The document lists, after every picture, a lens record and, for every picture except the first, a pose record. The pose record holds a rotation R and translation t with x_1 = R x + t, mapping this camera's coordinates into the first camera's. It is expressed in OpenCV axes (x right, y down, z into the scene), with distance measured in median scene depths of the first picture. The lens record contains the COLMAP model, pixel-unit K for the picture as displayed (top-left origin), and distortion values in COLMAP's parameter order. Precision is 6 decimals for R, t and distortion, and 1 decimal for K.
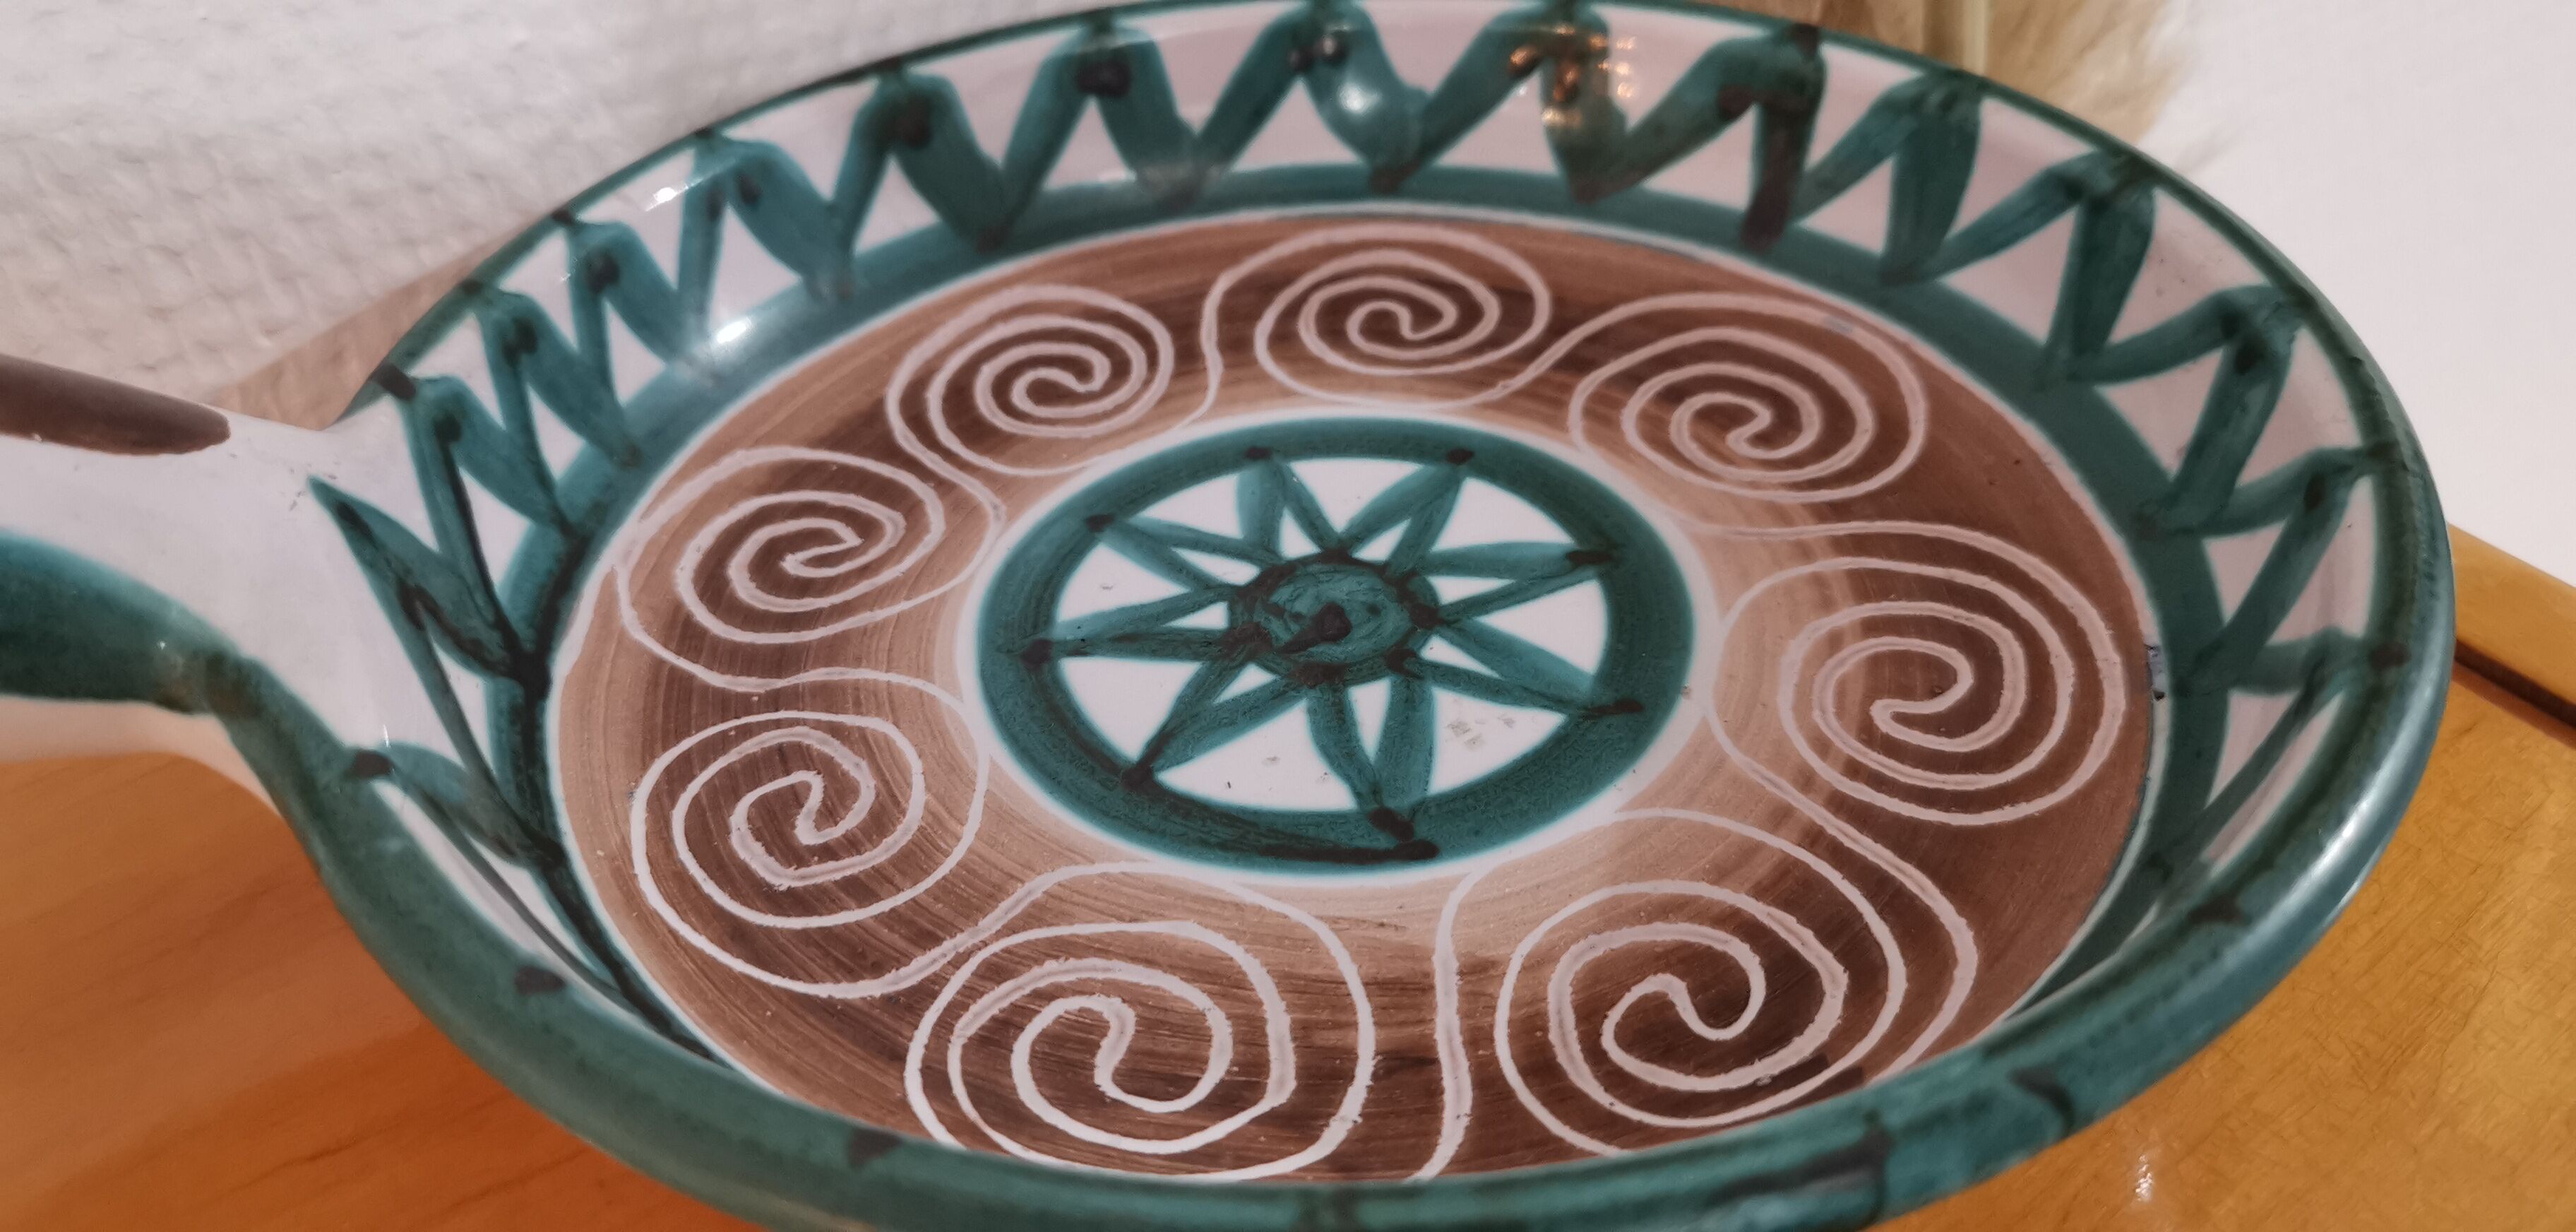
lens RADIAL K [[2050.8, 0, 1288.0], [0, 2050.8, 616.0], [0, 0, 1]] dist [0.007217, -0.055875]
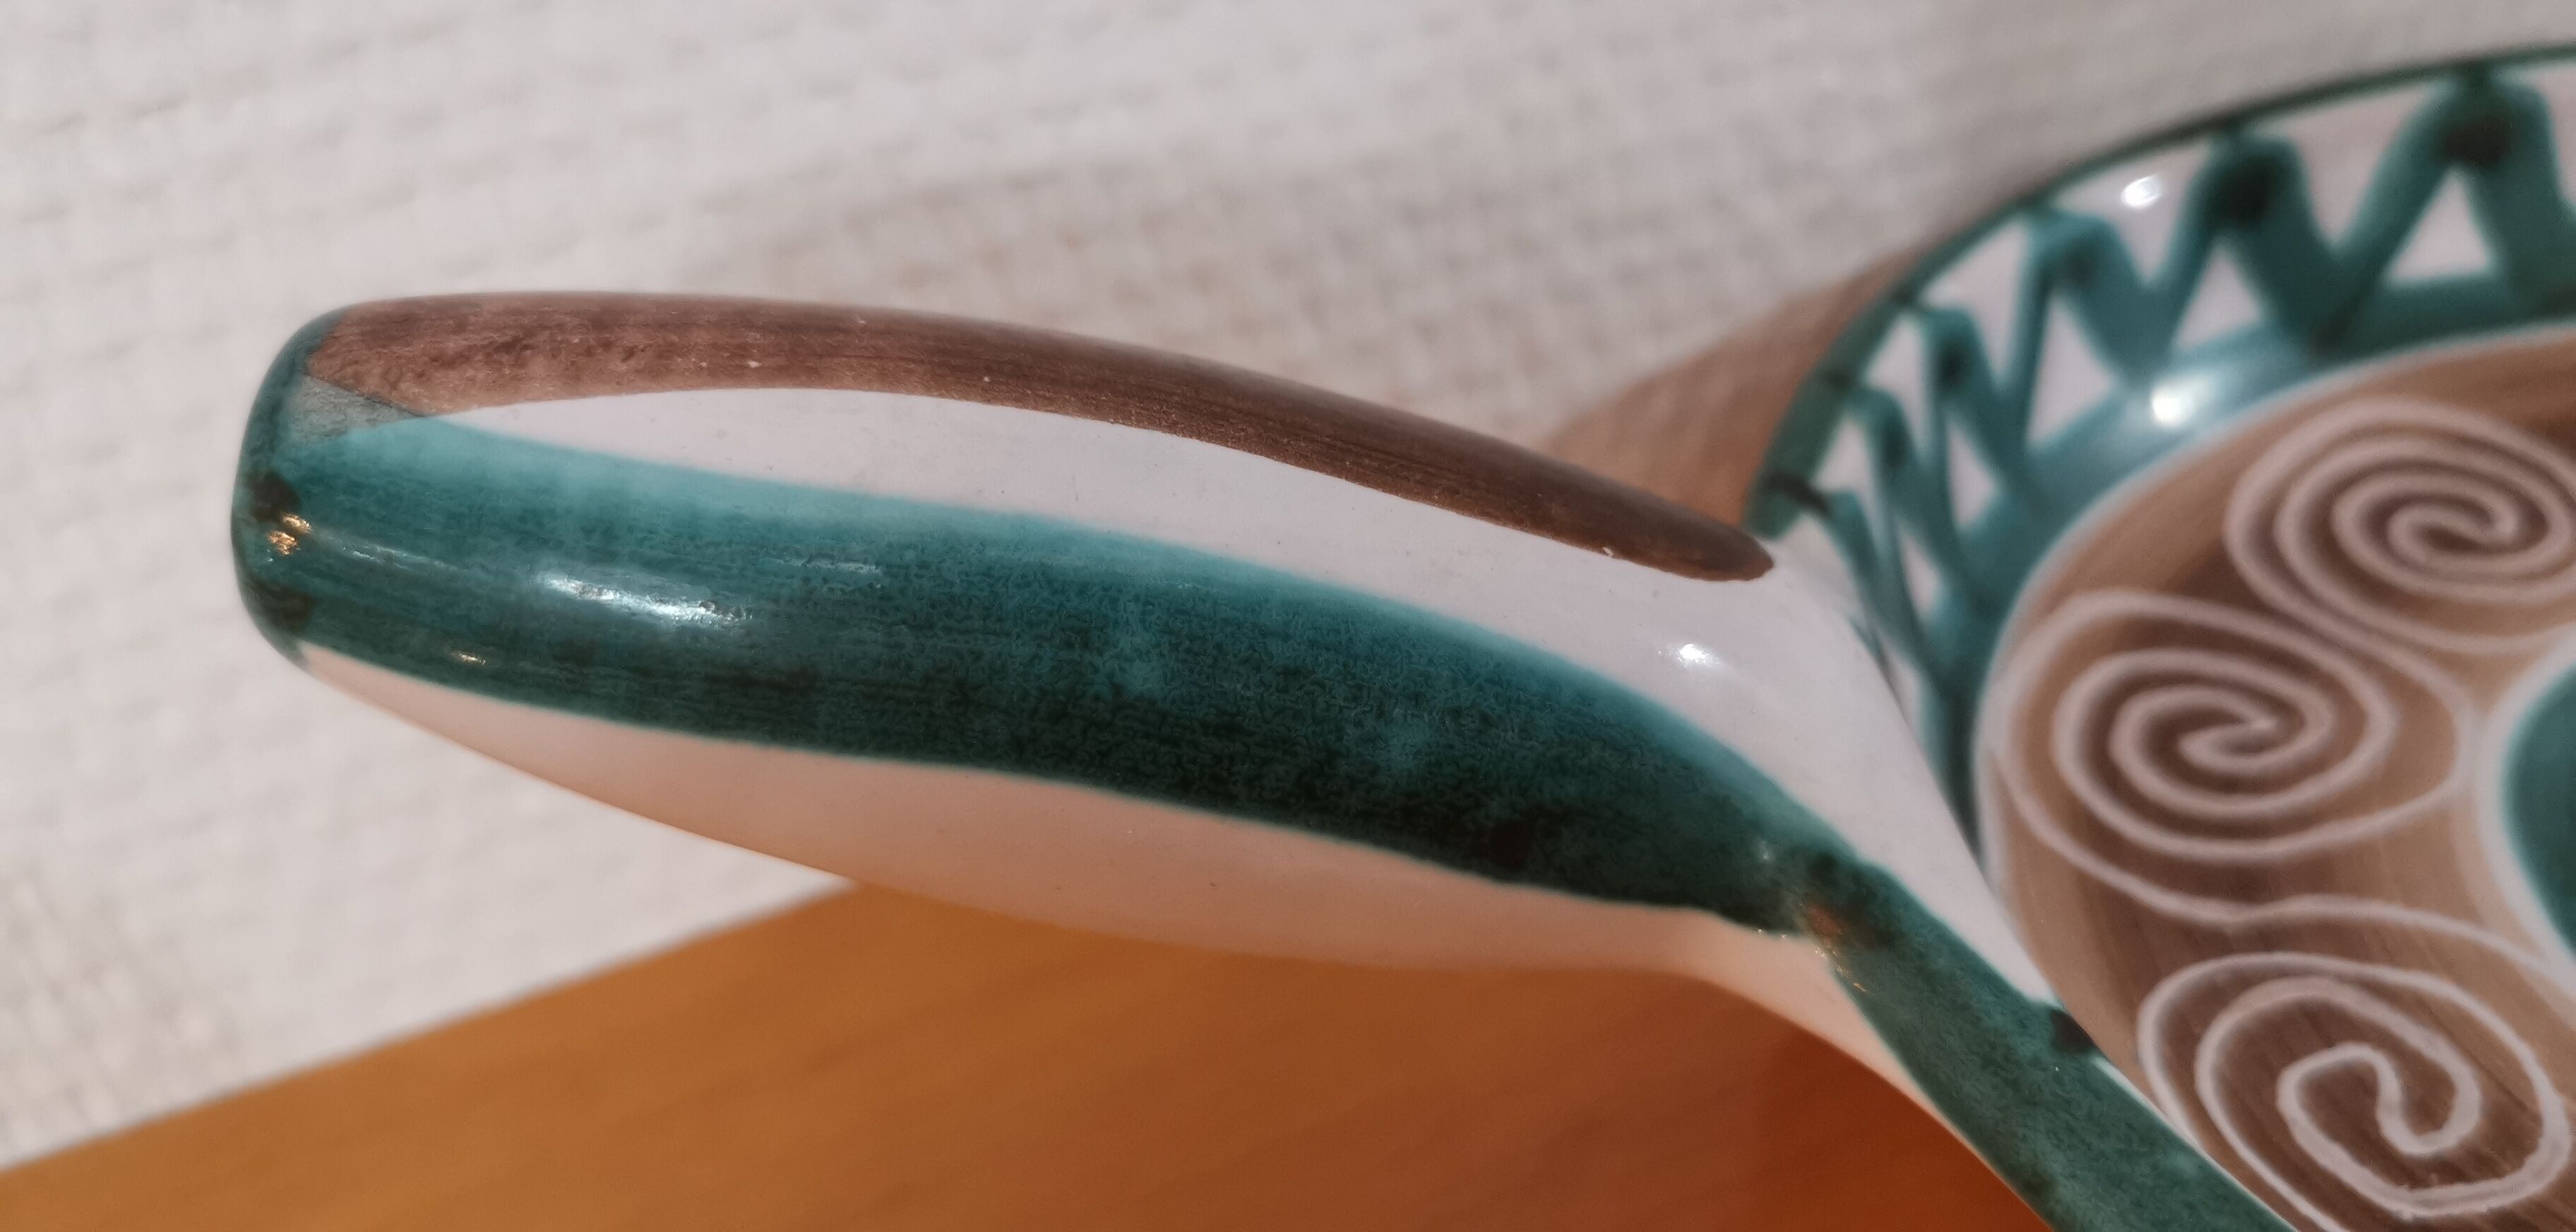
lens RADIAL K [[2110.4, 0, 1288.0], [0, 2110.4, 616.0], [0, 0, 1]] dist [0.006268, -0.100243]
pose [[0.967562, 0.051973, -0.247229, -0.381646], [-0.067406, 0.996243, -0.054370, -0.009467], [0.243475, 0.069271, 0.967430, 0.153897]]
